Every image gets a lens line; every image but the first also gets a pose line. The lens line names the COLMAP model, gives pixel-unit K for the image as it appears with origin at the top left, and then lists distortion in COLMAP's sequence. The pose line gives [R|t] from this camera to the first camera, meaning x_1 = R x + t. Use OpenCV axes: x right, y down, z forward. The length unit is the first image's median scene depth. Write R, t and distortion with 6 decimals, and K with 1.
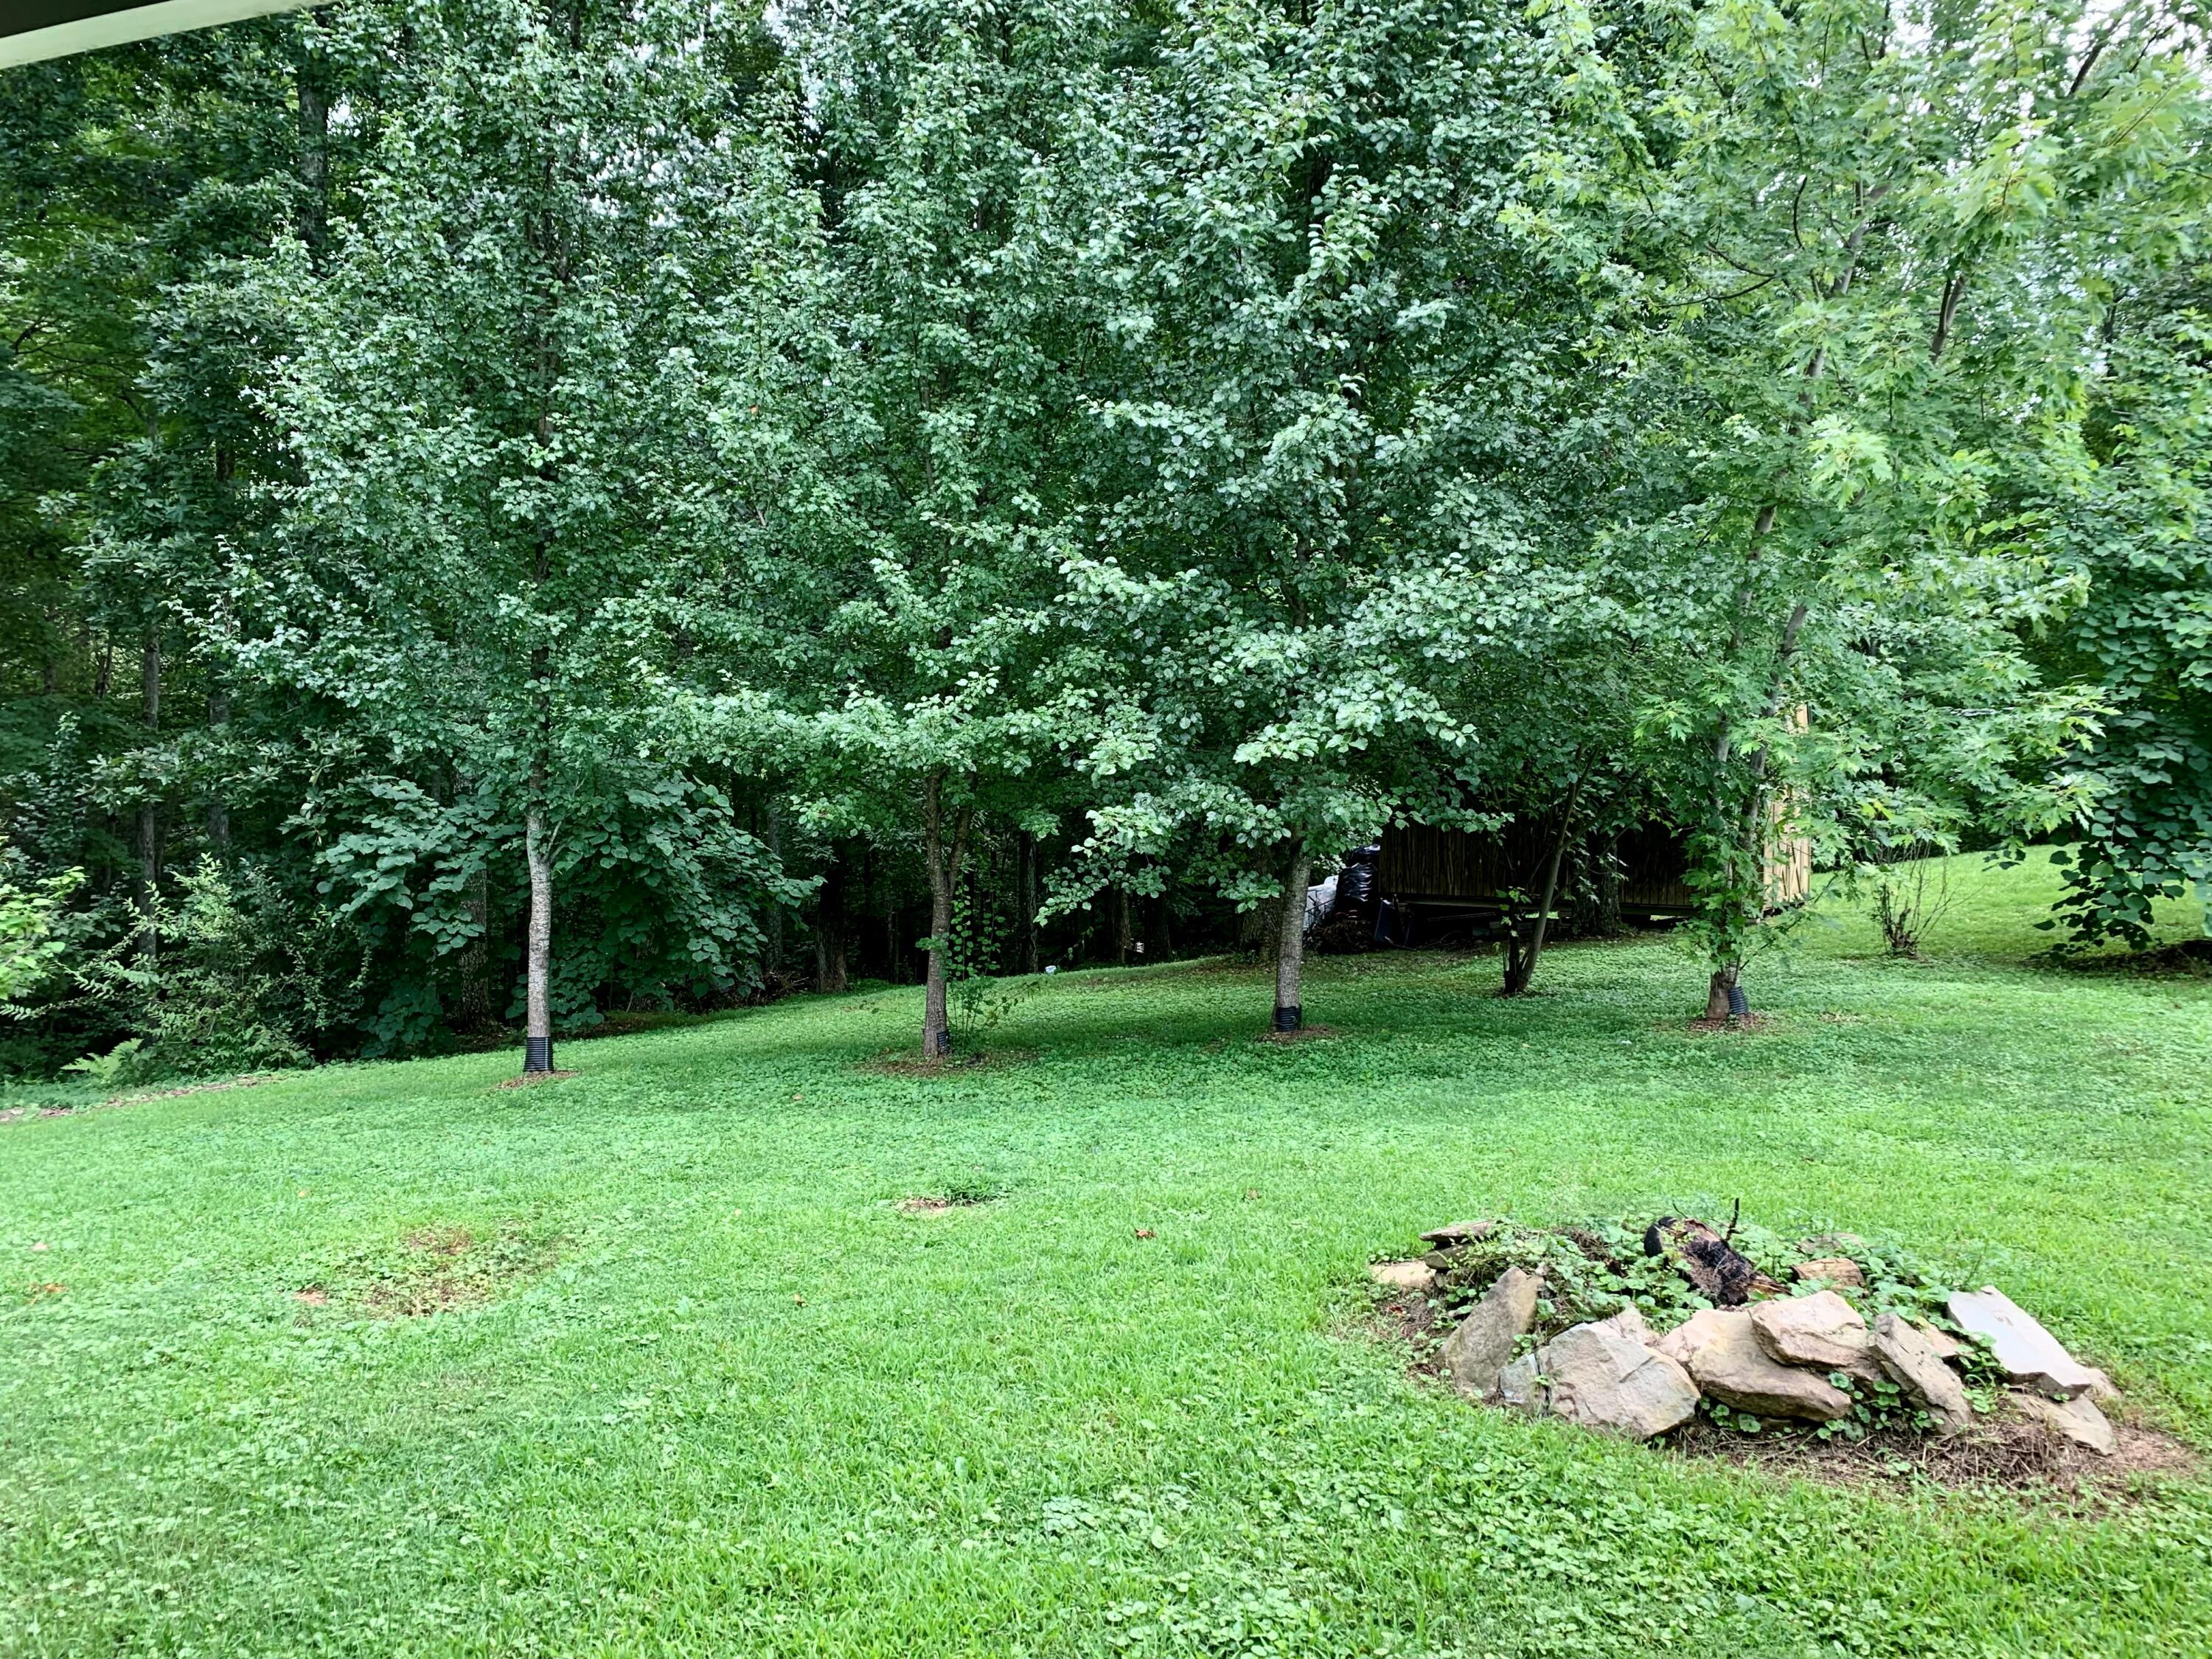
lens RADIAL K [[1687.0, 0, 1125.2], [0, 1687.0, 823.4], [0, 0, 1]] dist [-0.001863, -0.001122]
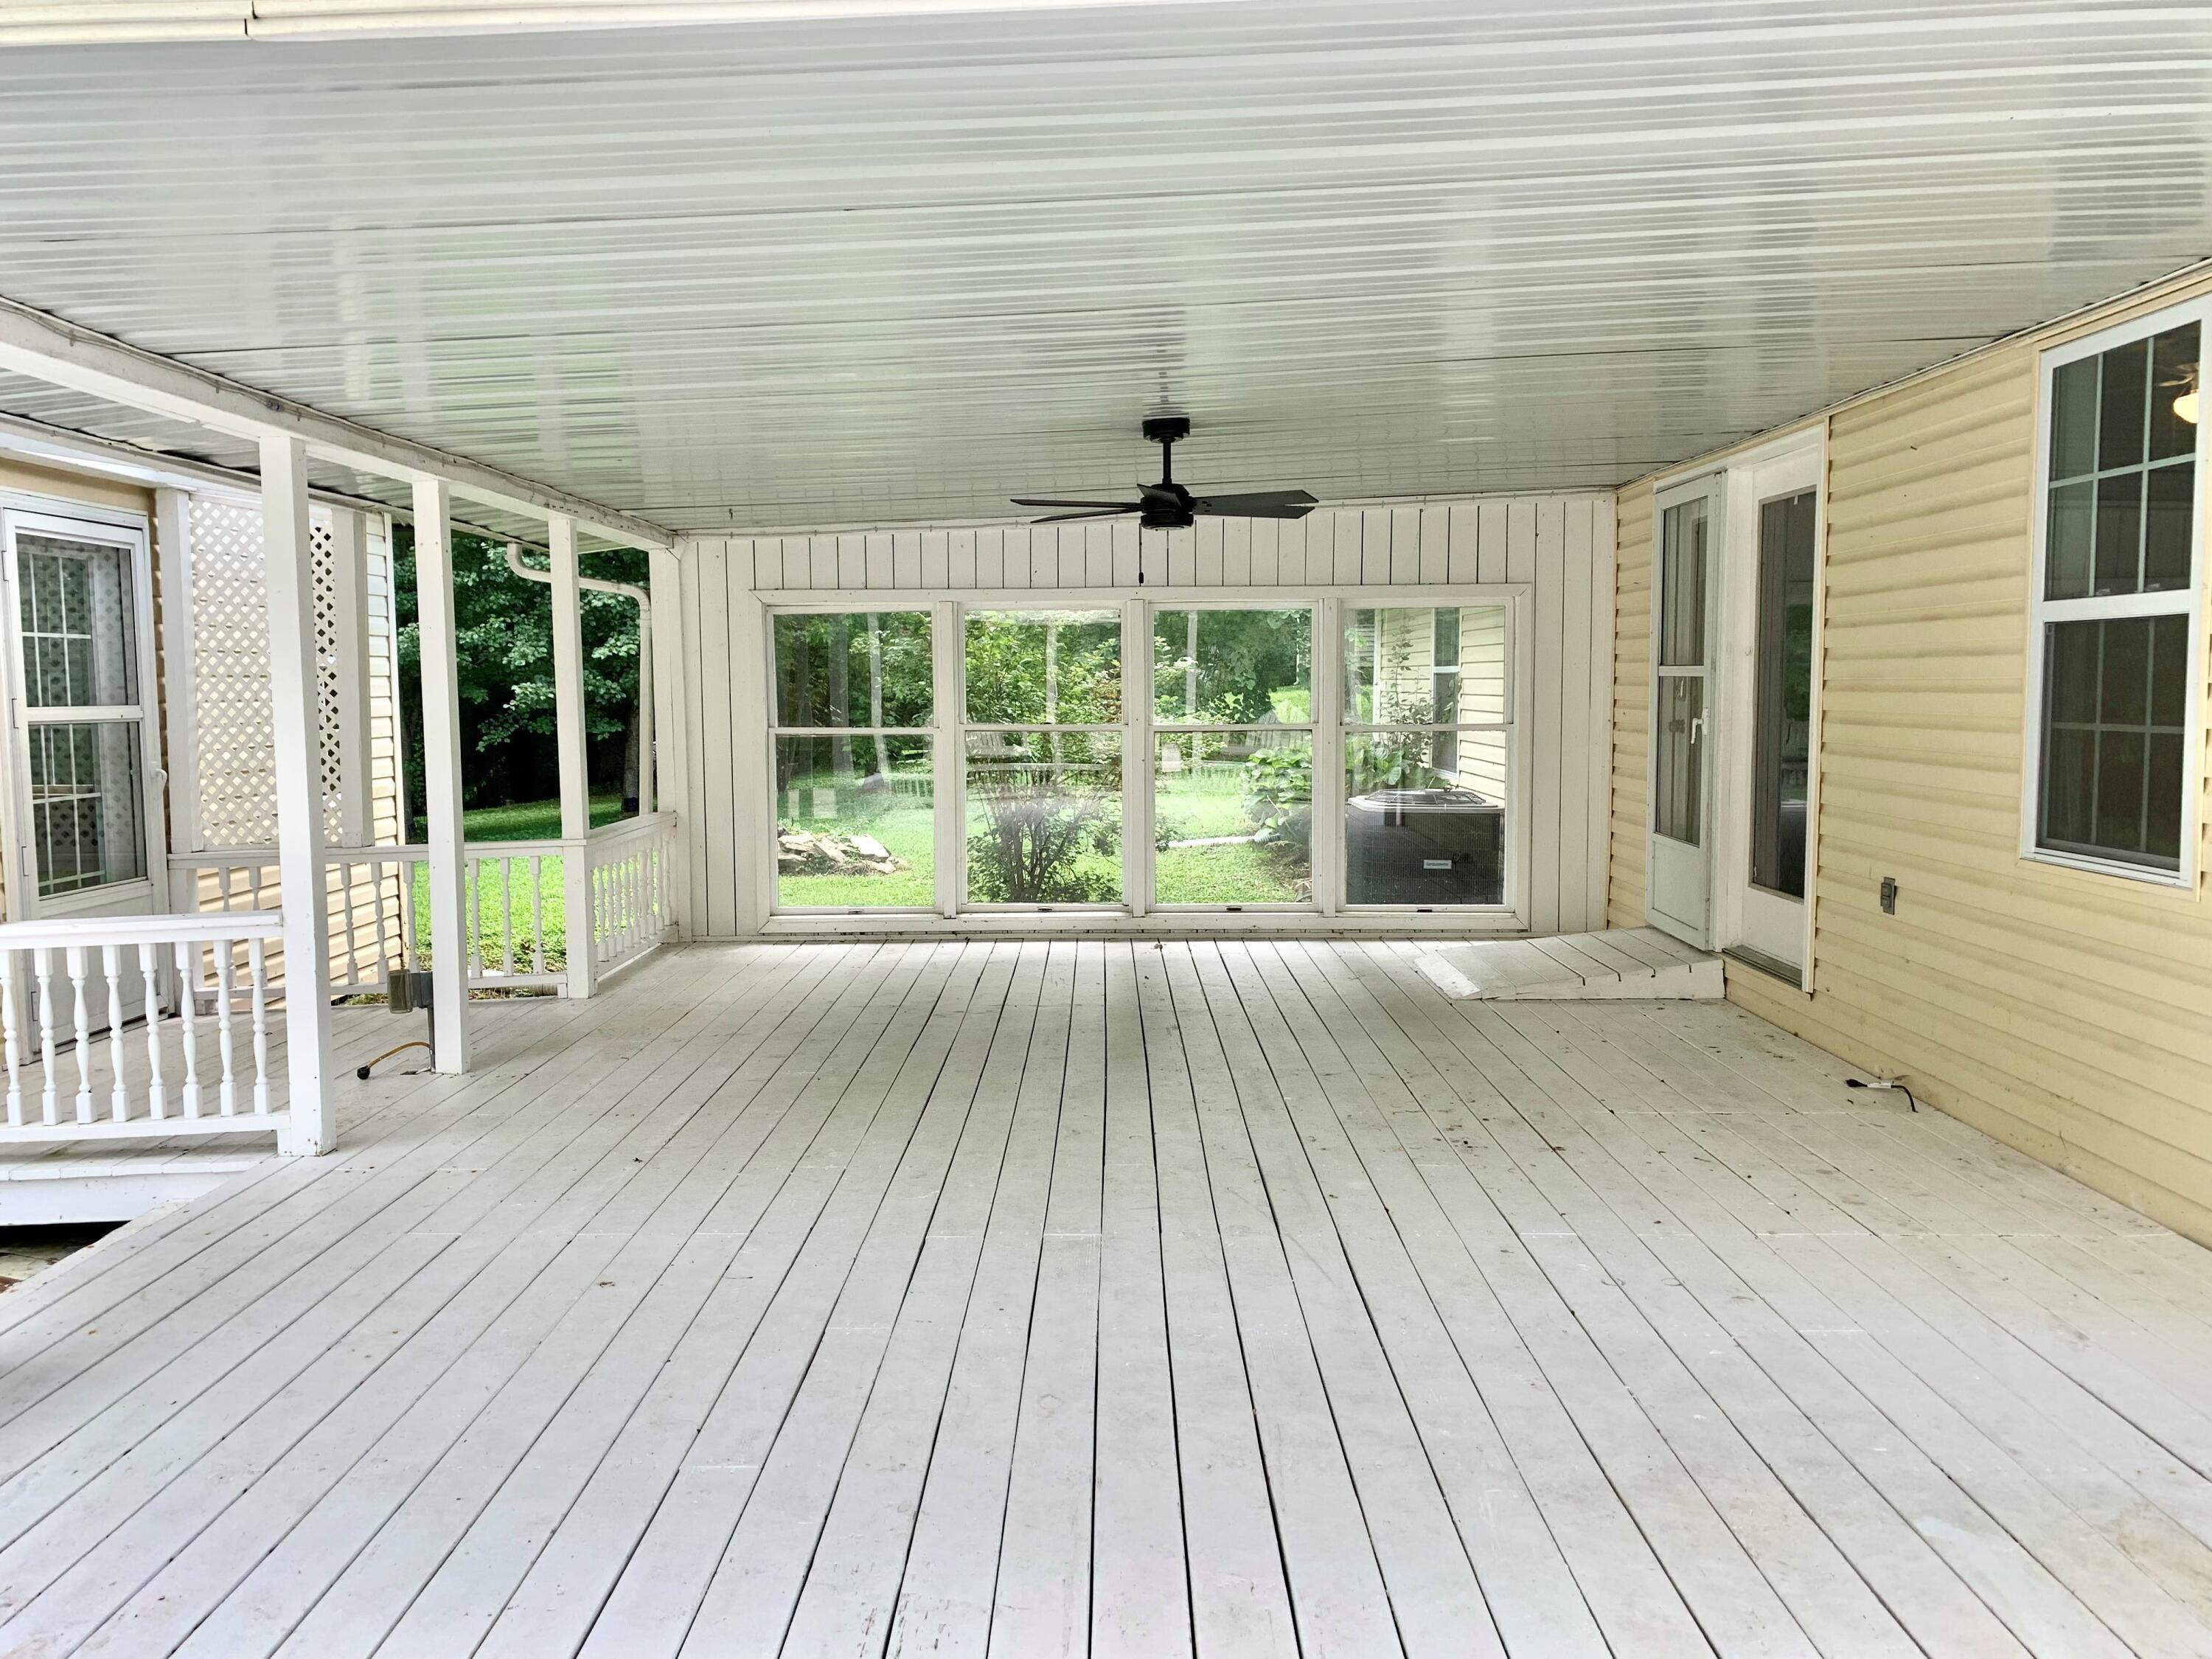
lens RADIAL K [[1687.0, 0, 1125.2], [0, 1687.0, 823.4], [0, 0, 1]] dist [-0.001863, -0.001122]
pose [[0.929185, -0.053869, 0.365669, -0.078383], [0.025619, 0.996329, 0.081678, 0.009015], [-0.368727, -0.066526, 0.927154, -0.942753]]
